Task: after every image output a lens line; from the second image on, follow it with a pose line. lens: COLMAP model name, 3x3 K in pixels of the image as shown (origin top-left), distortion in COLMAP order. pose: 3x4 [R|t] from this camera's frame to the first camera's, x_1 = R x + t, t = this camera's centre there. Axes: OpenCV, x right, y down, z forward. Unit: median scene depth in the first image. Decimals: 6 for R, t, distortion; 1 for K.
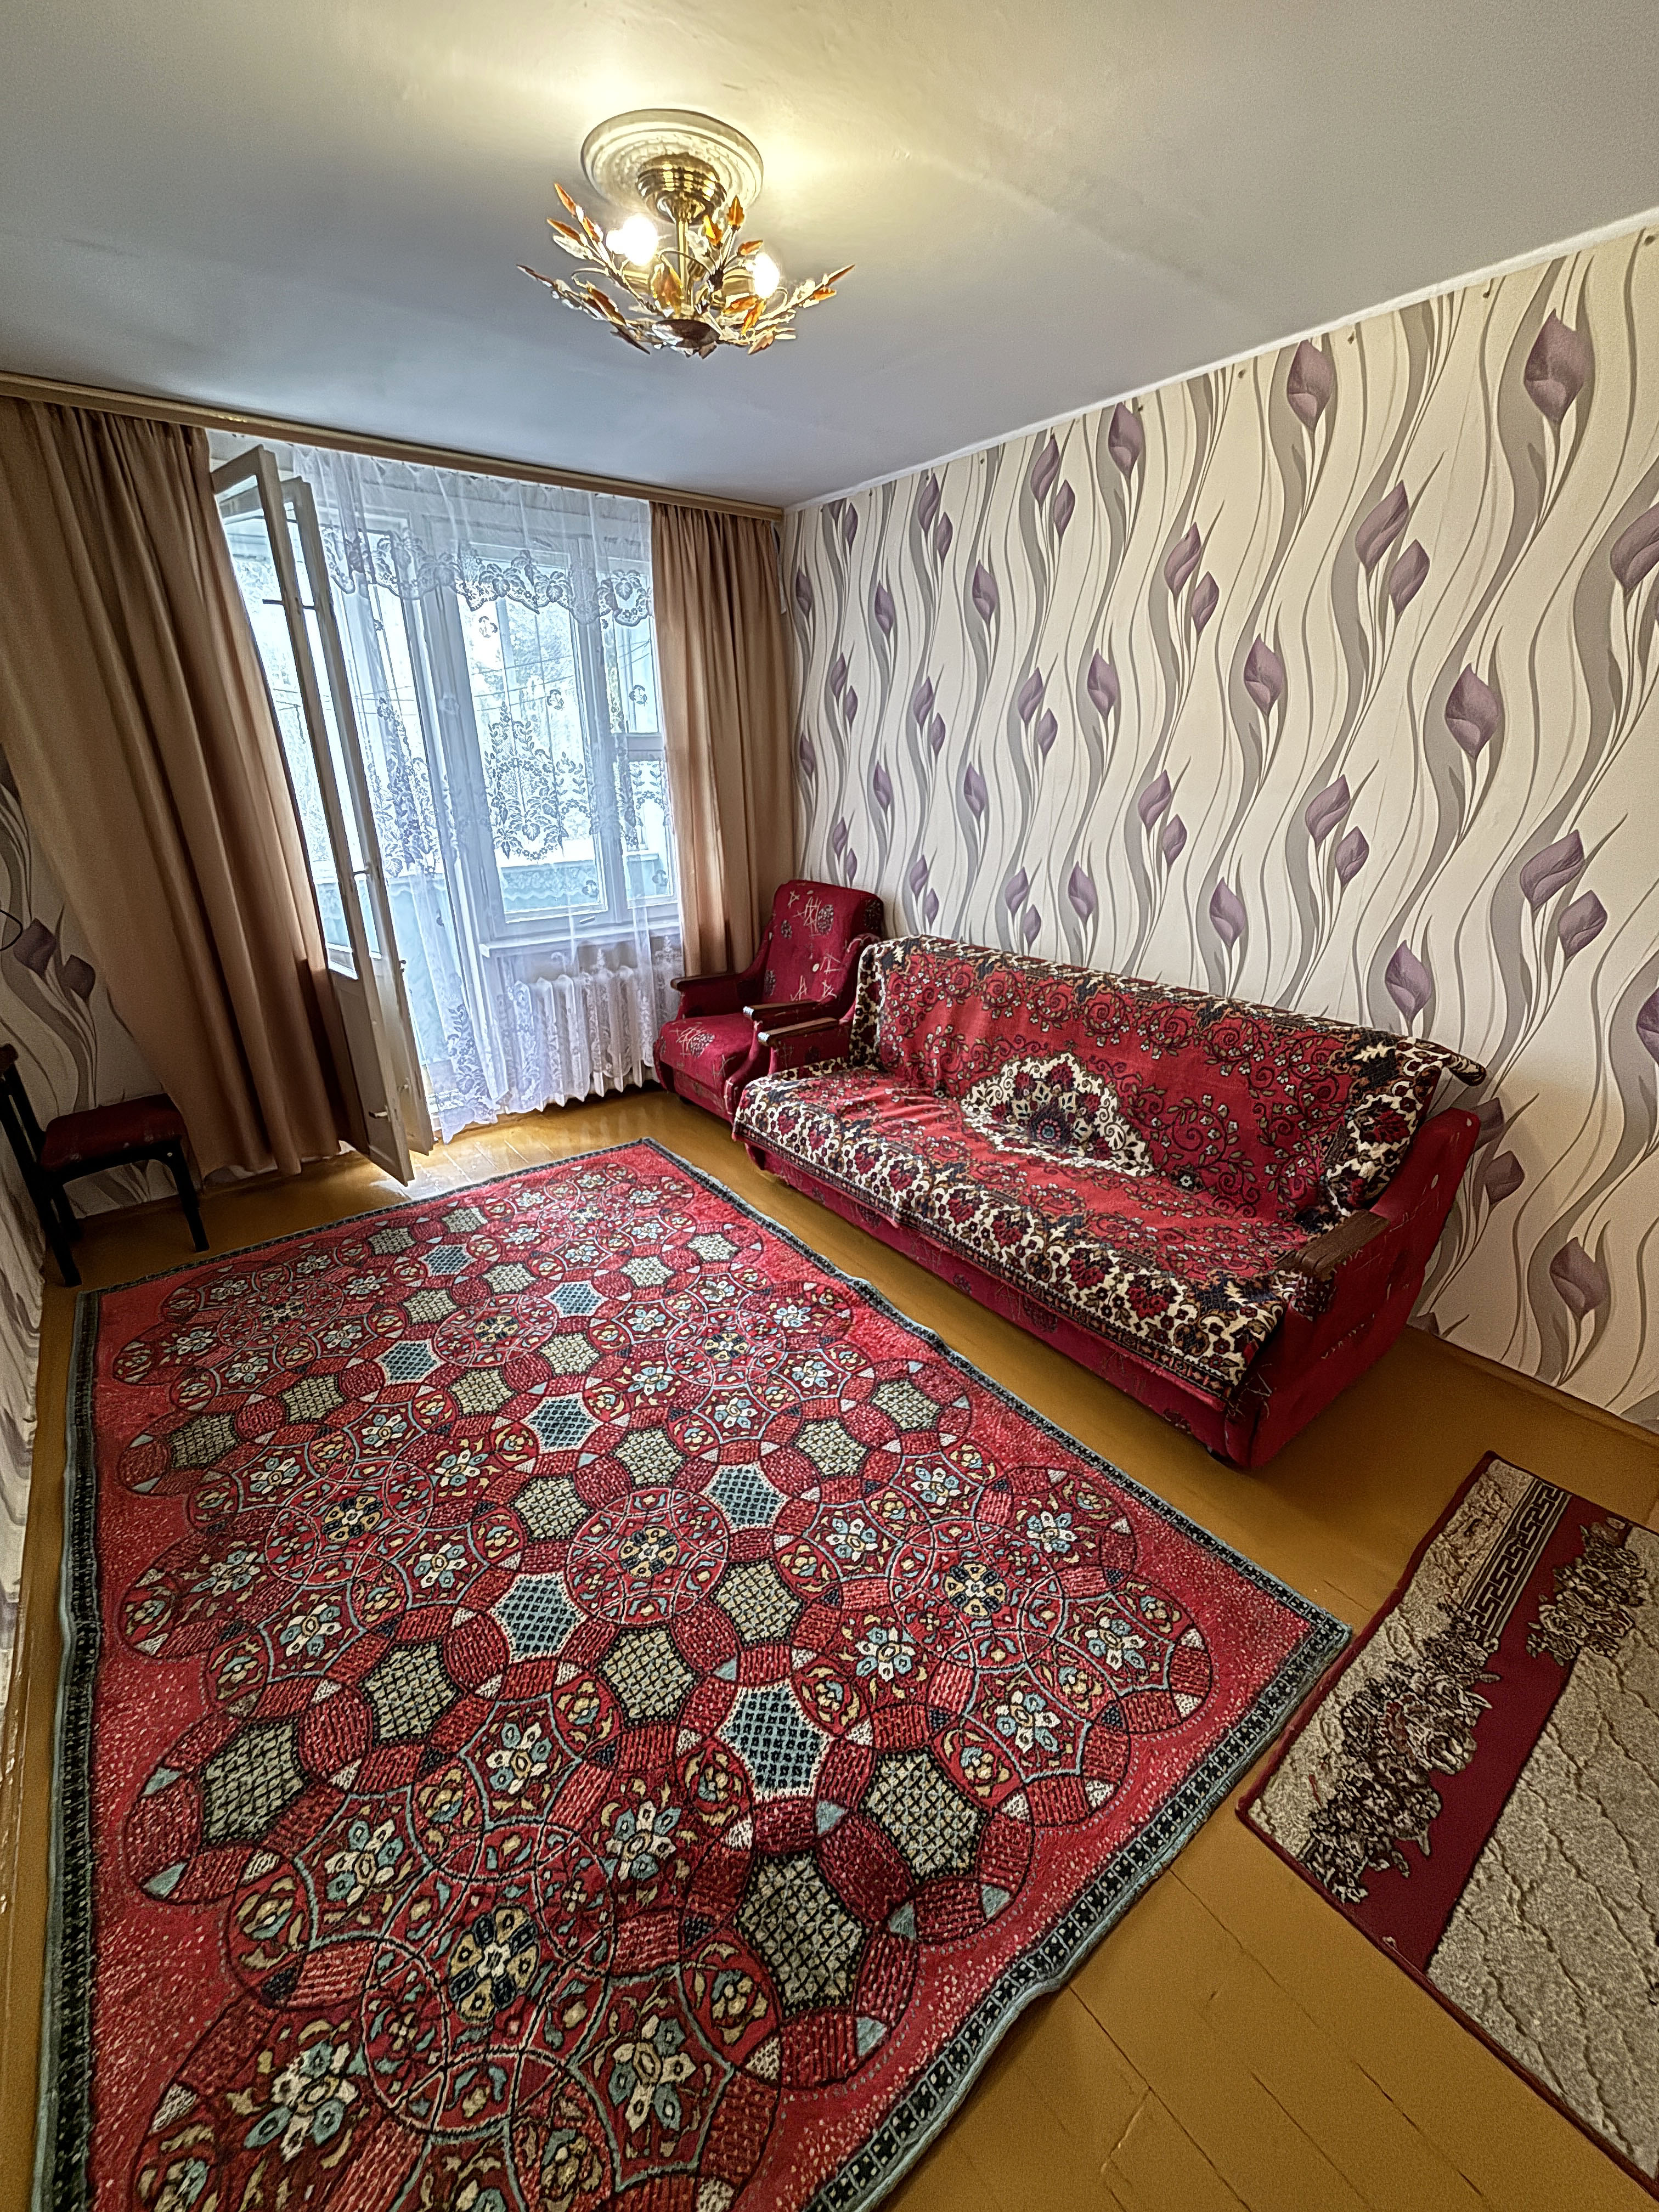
lens RADIAL K [[892.0, 0, 822.6], [0, 892.0, 1098.5], [0, 0, 1]] dist [-0.003951, -0.000133]
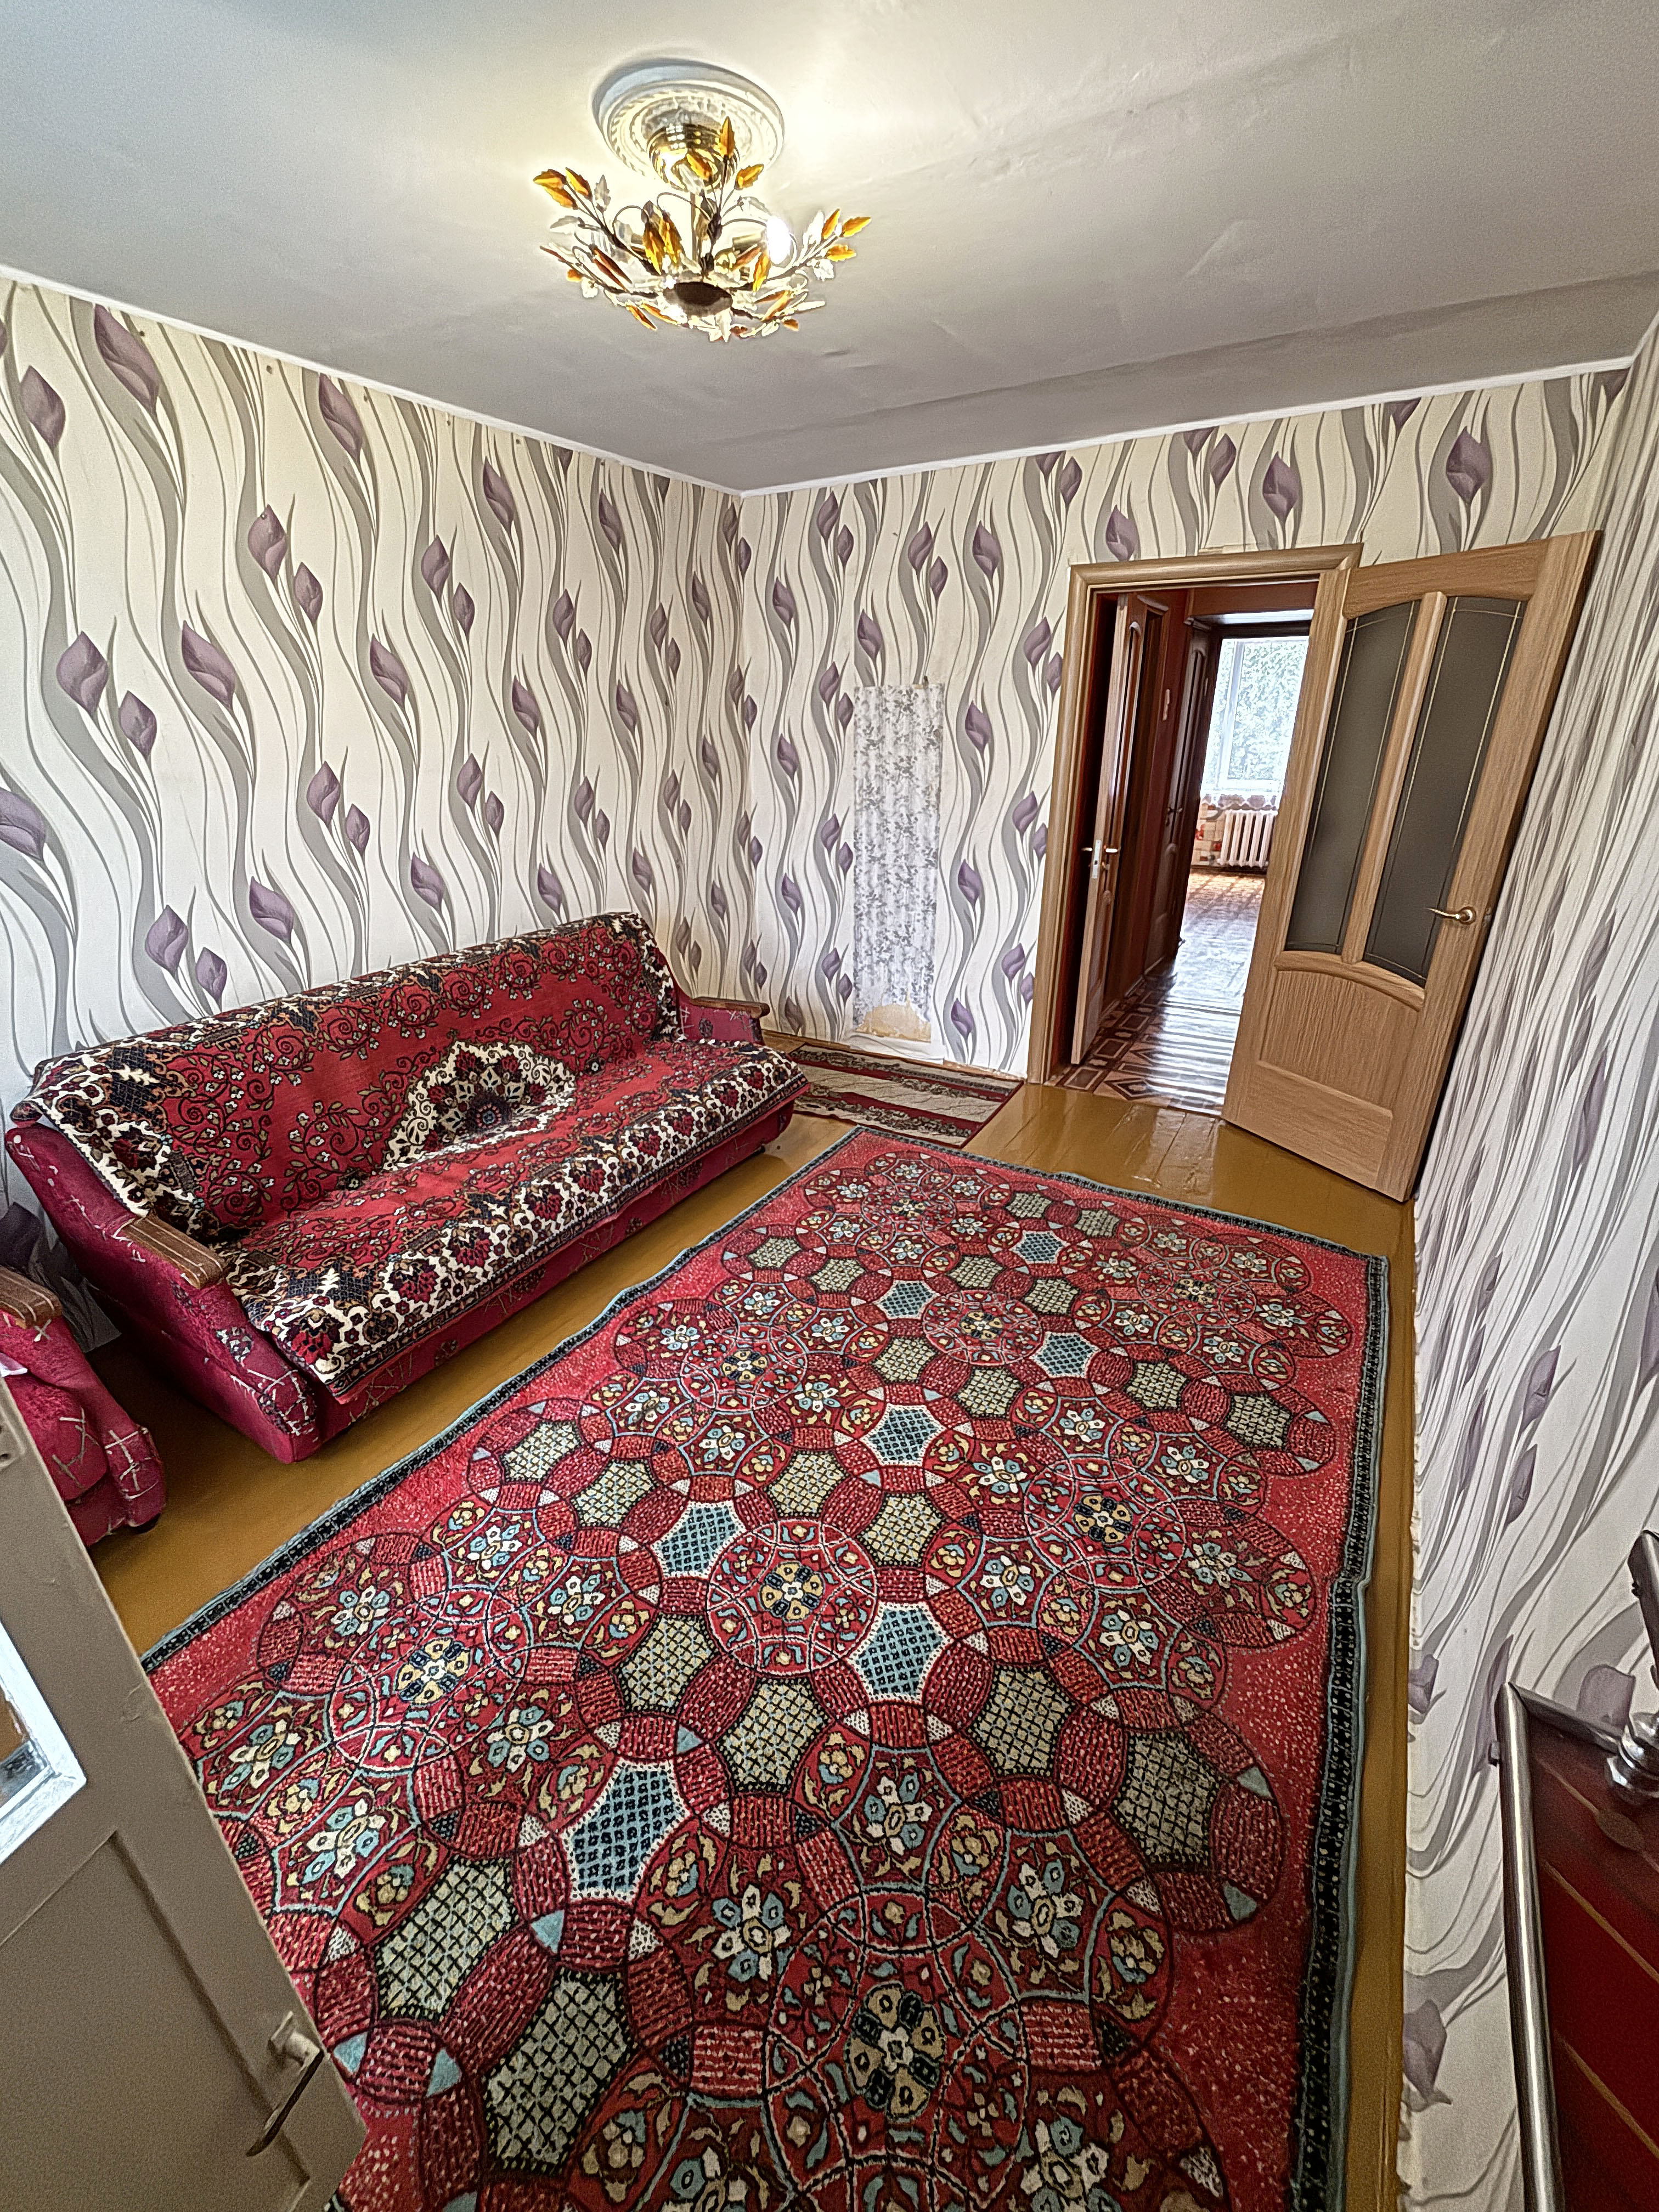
lens RADIAL K [[892.0, 0, 824.5], [0, 892.0, 1109.1], [0, 0, 1]] dist [-0.003951, -0.000133]
pose [[-0.362235, -0.366621, 0.856957, -0.821760], [0.356047, 0.795250, 0.490722, -0.362381], [-0.861404, 0.482874, -0.157533, 0.901205]]
